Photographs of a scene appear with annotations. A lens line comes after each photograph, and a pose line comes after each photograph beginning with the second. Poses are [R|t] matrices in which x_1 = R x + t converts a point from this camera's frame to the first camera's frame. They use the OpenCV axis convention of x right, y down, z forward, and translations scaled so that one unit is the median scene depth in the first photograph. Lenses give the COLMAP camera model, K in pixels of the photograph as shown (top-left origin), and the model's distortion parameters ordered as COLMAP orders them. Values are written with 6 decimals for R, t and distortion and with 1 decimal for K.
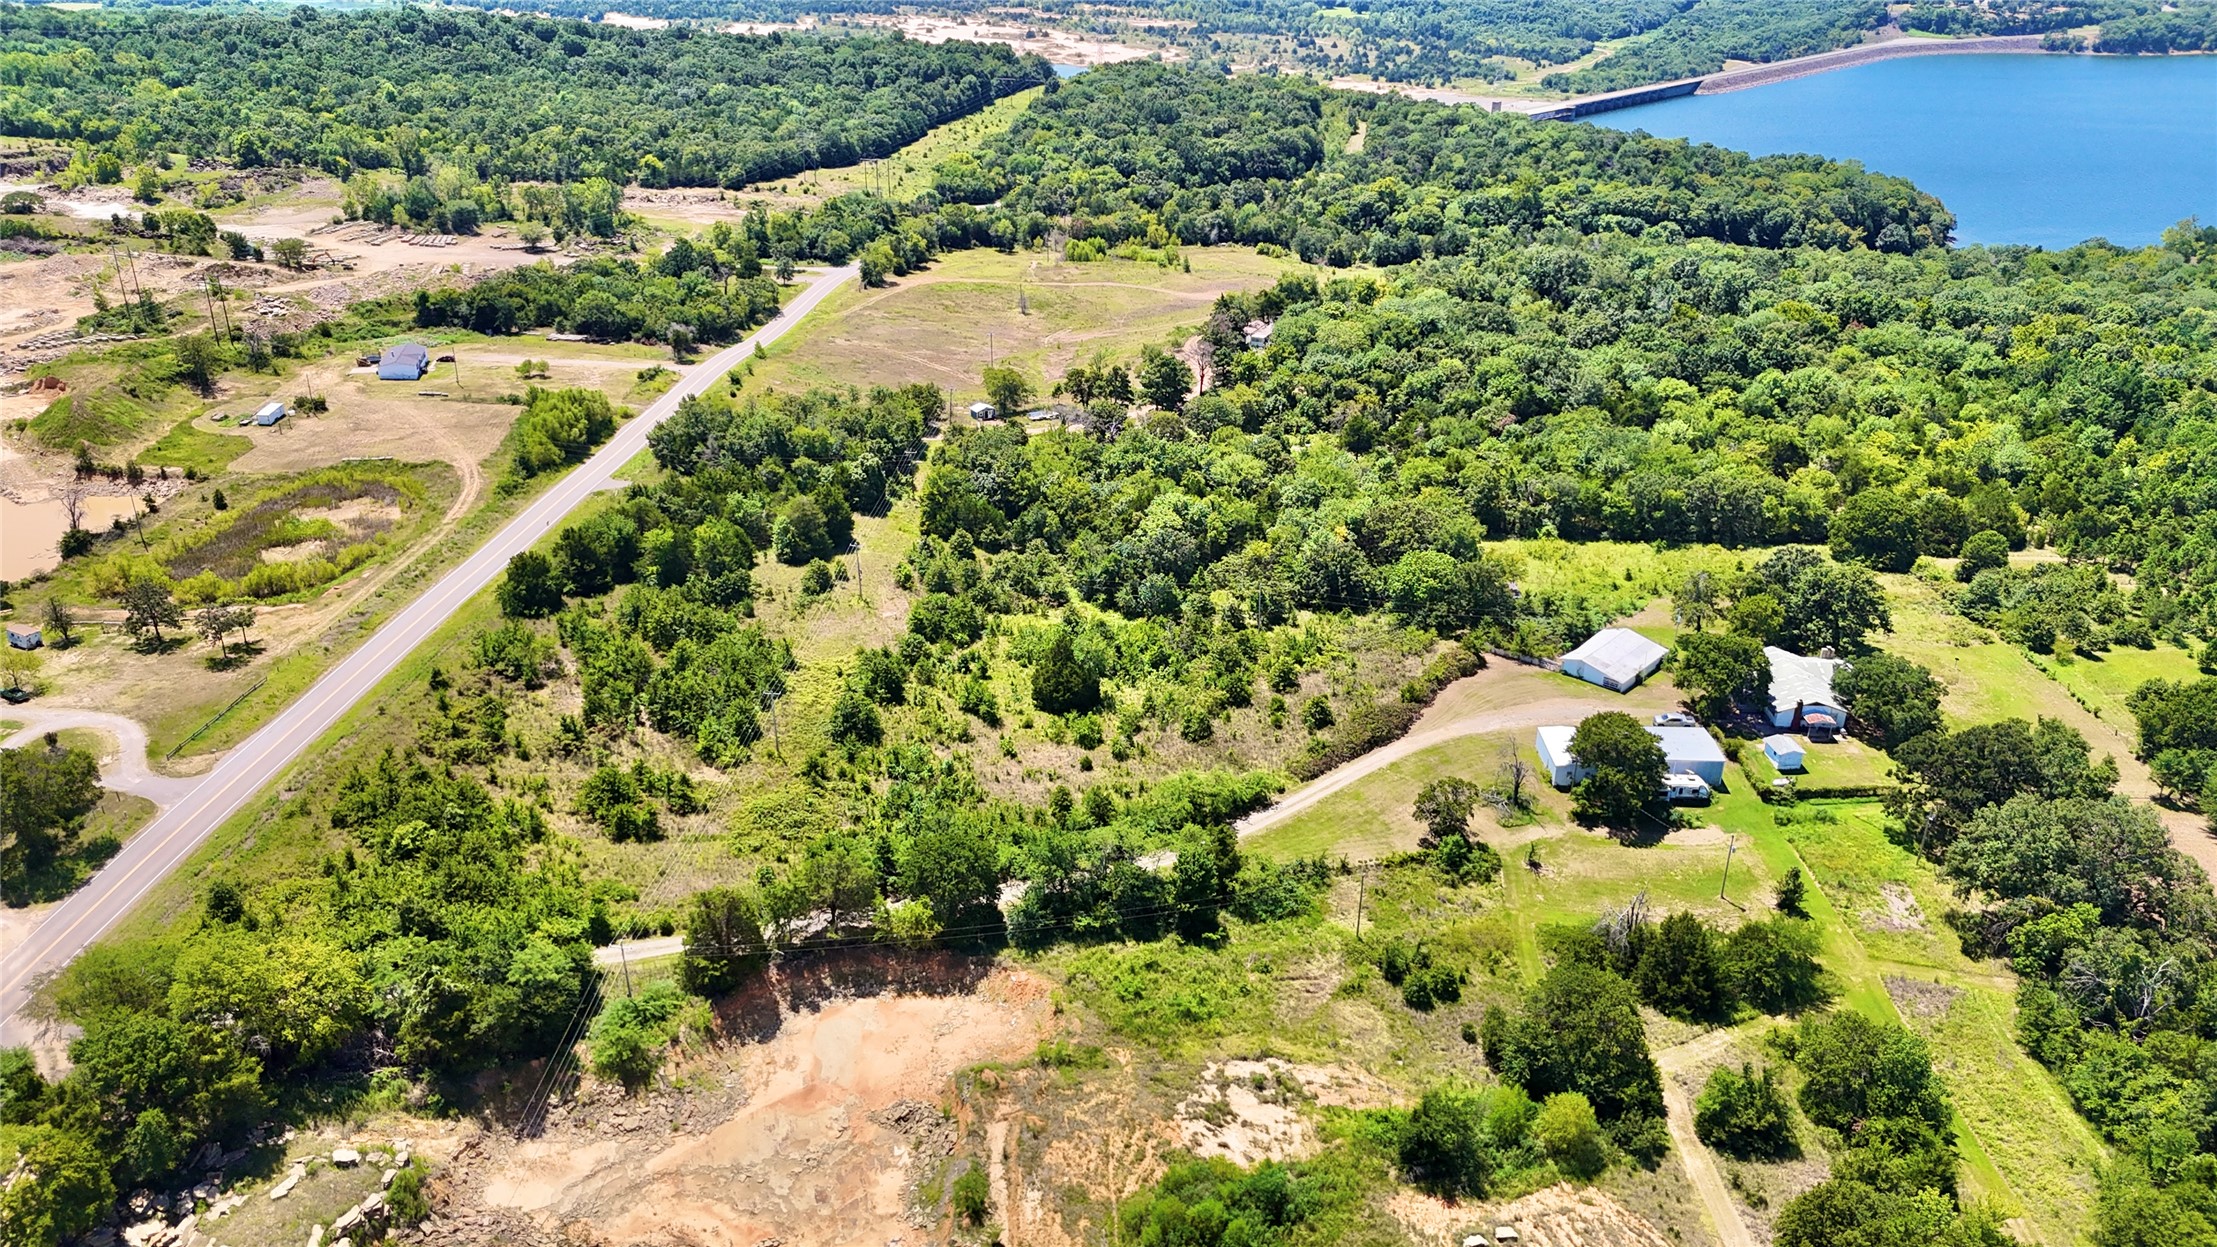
lens RADIAL K [[1628.8, 0, 1105.5], [0, 1628.8, 620.7], [0, 0, 1]] dist [0.075040, -0.079763]
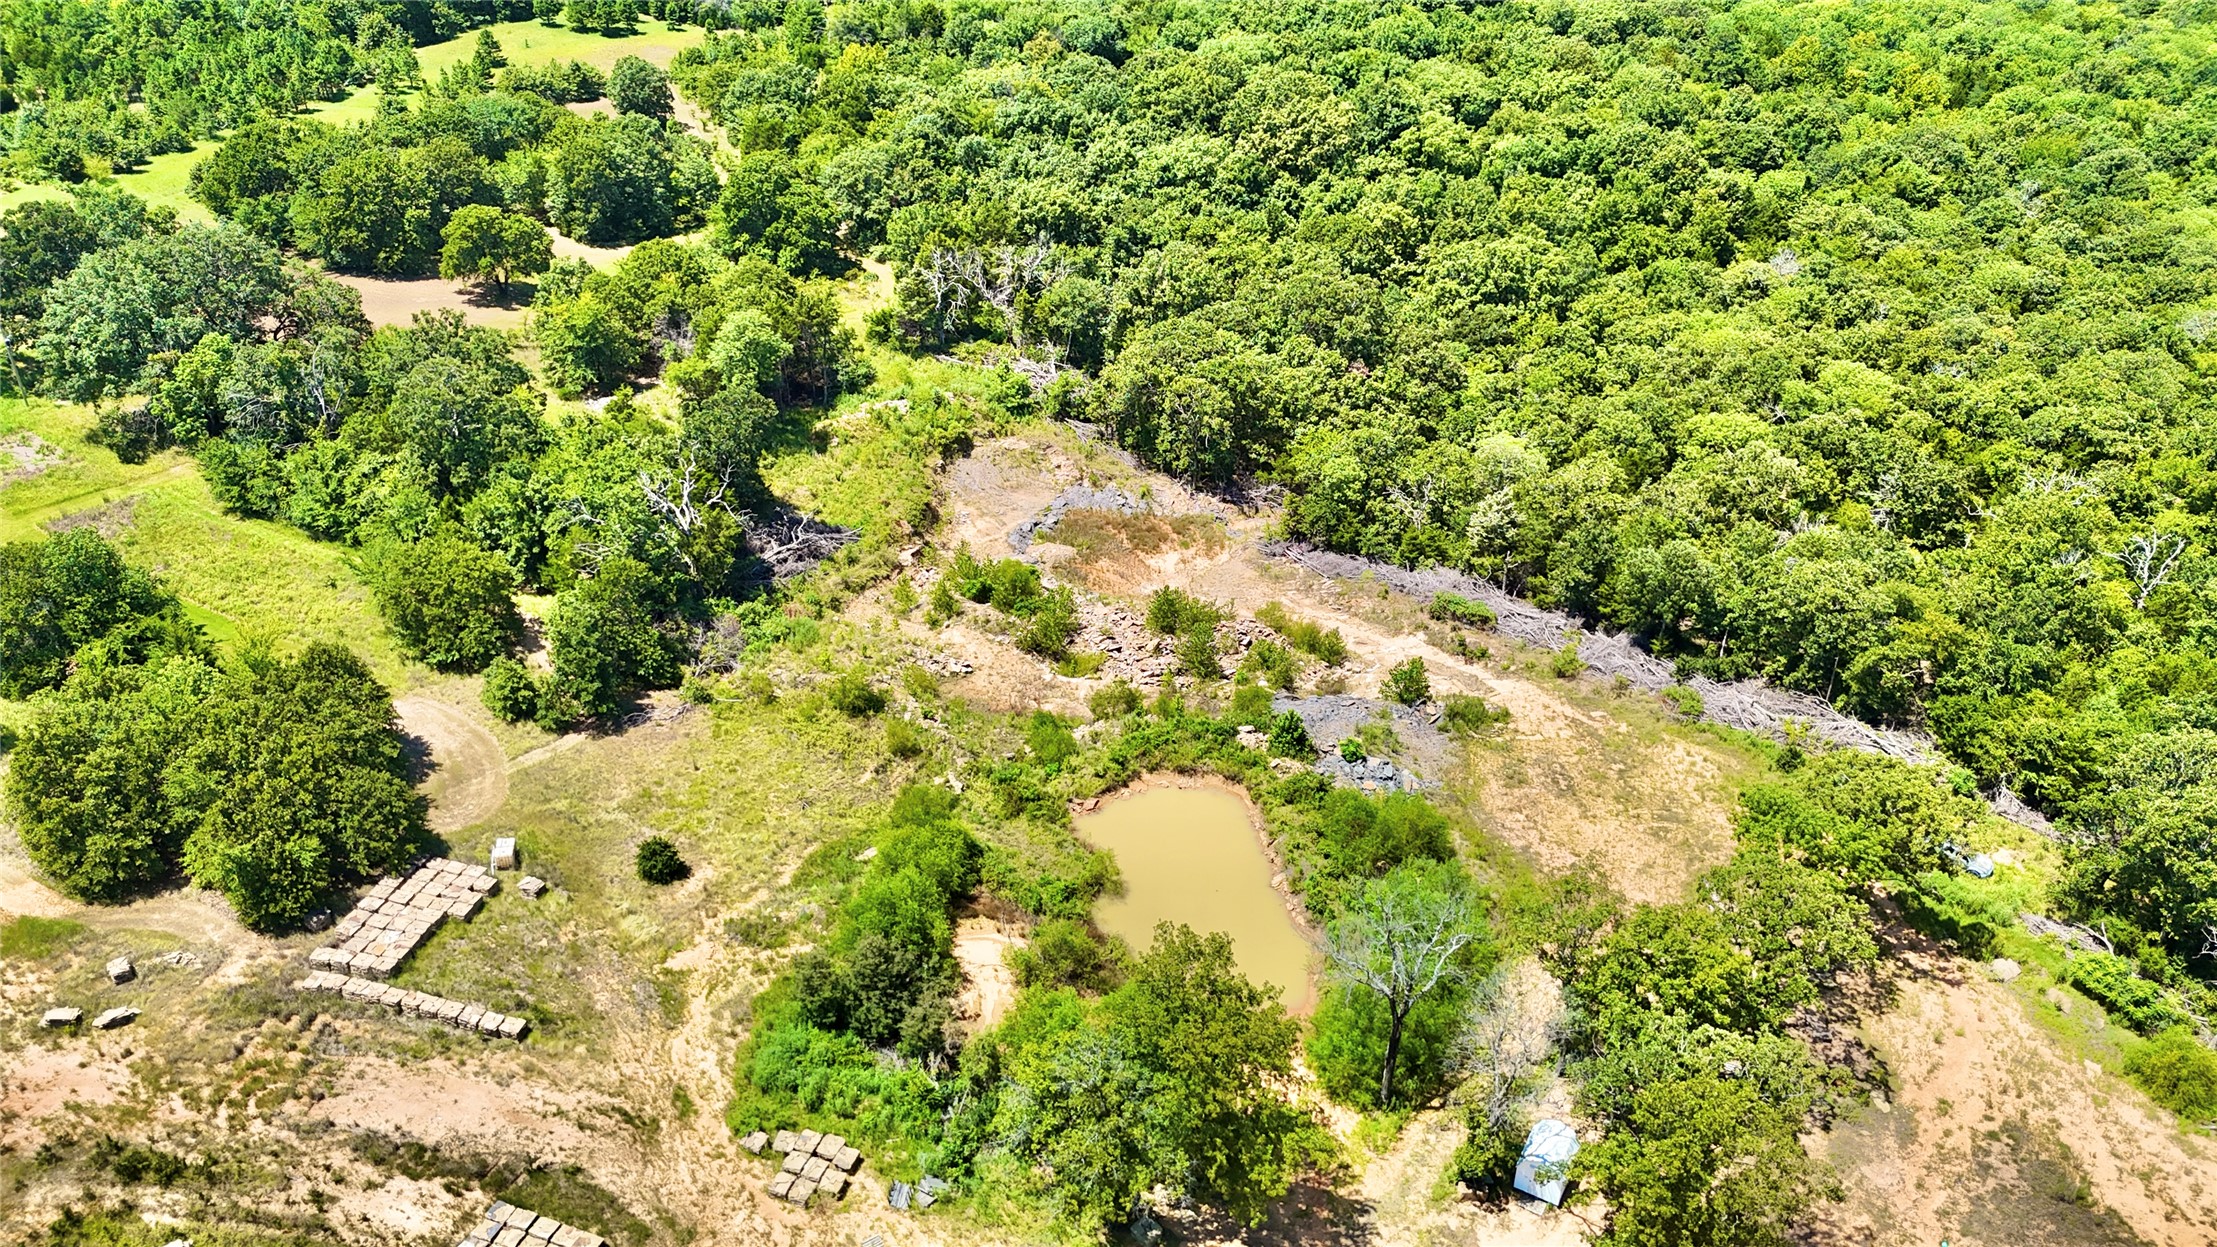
lens RADIAL K [[1628.8, 0, 1107.7], [0, 1628.8, 635.9], [0, 0, 1]] dist [0.075040, -0.079763]
pose [[0.472298, -0.471162, 0.744944, 0.073706], [0.357374, 0.874923, 0.326794, 0.125975], [-0.805741, 0.111880, 0.581605, 0.109950]]
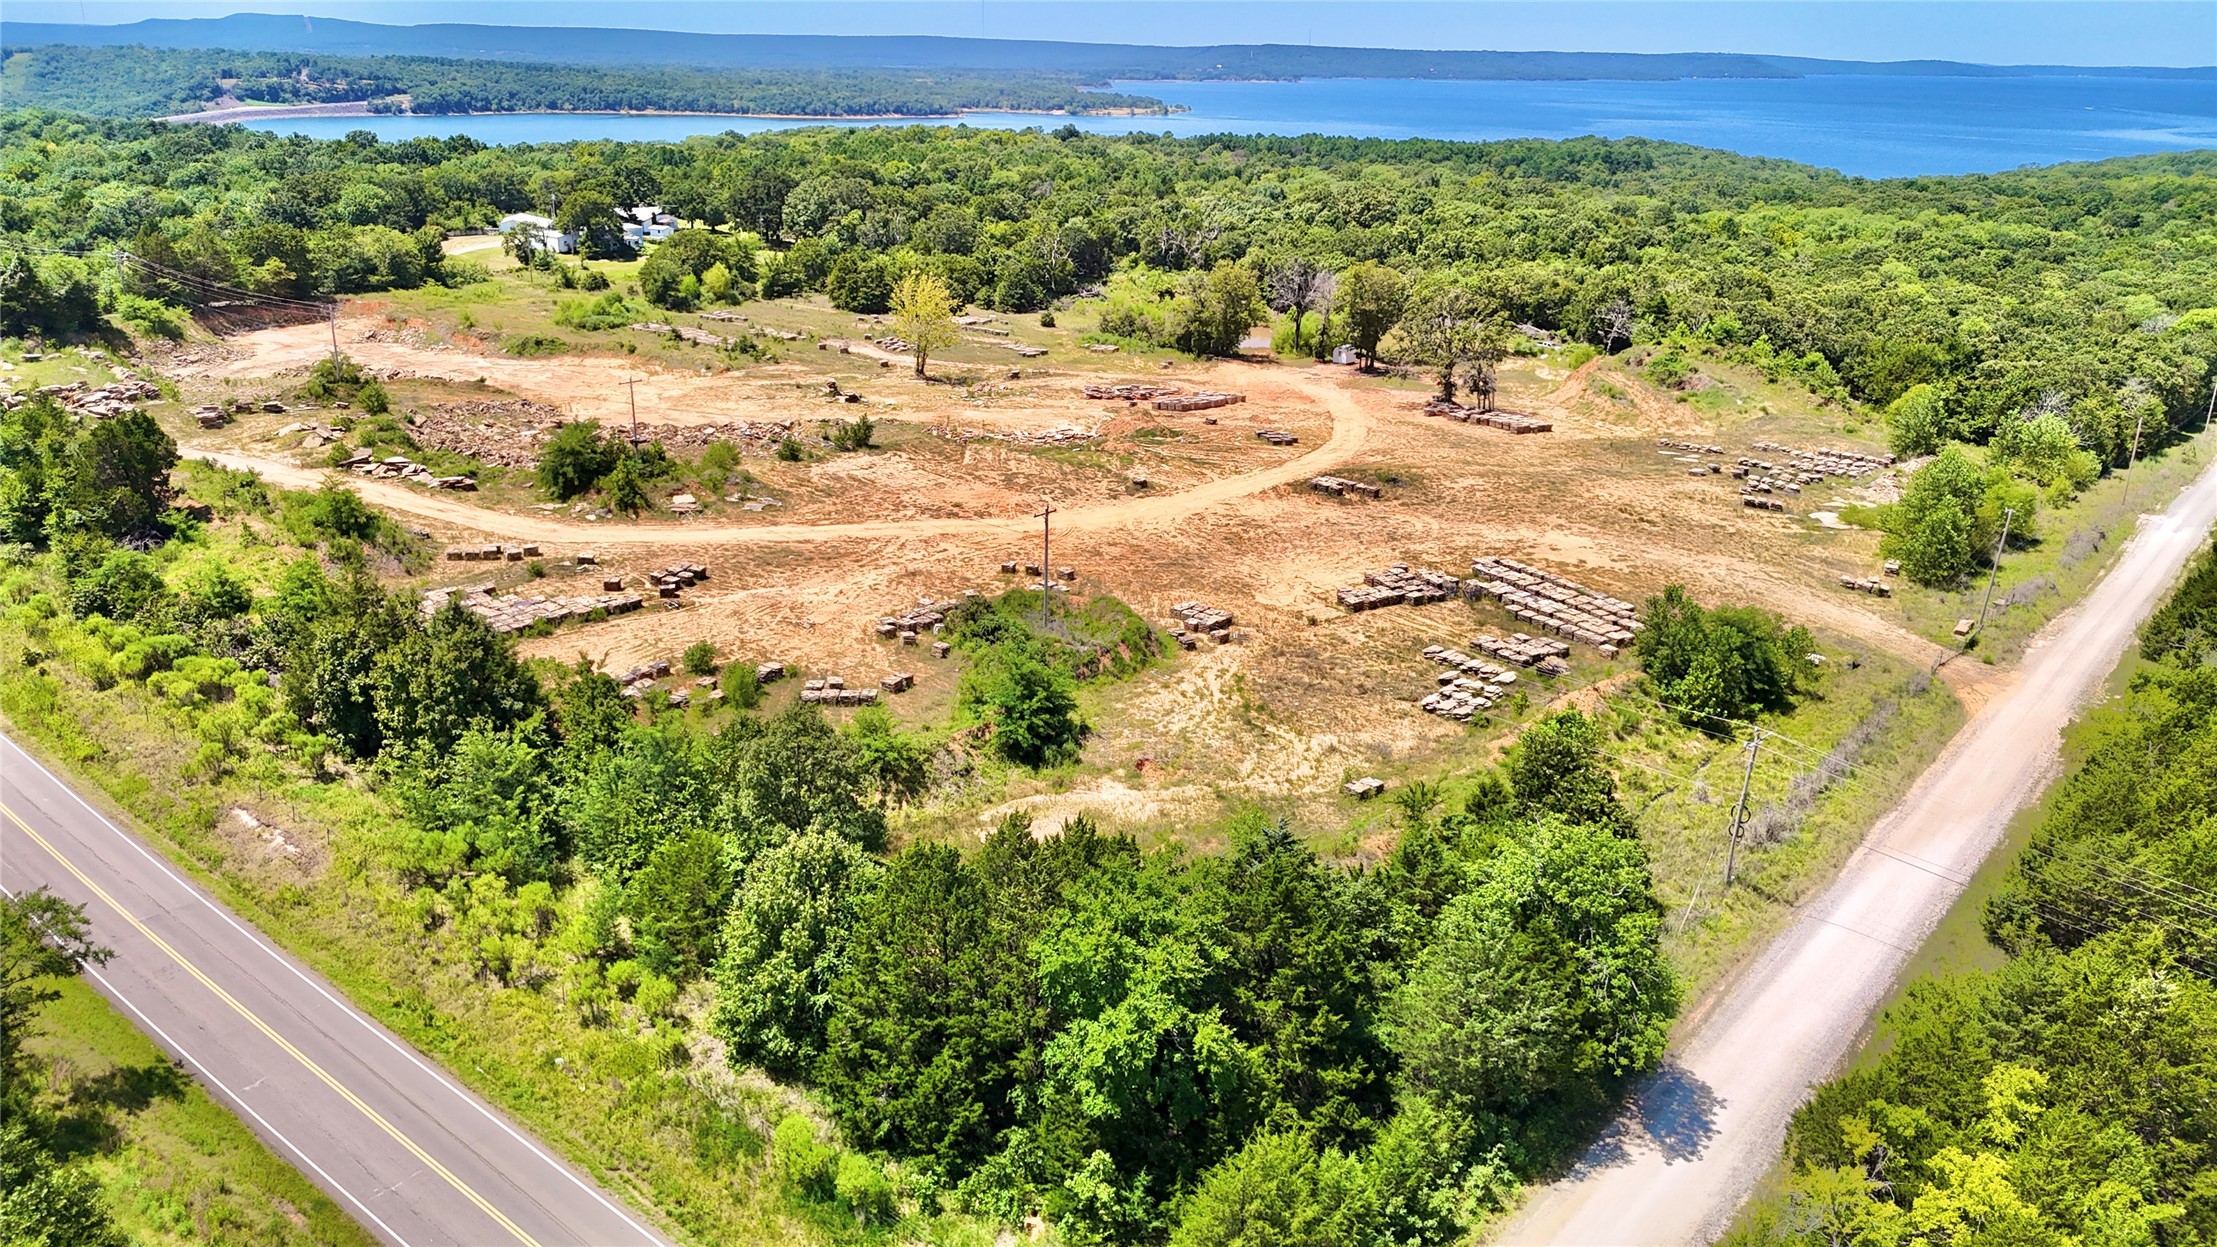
lens RADIAL K [[1628.8, 0, 1103.7], [0, 1628.8, 627.8], [0, 0, 1]] dist [0.075040, -0.079763]
pose [[0.594335, -0.266763, 0.758686, -0.543174], [0.324073, 0.942840, 0.077644, 0.378861], [-0.736032, 0.199723, 0.646813, -0.241695]]
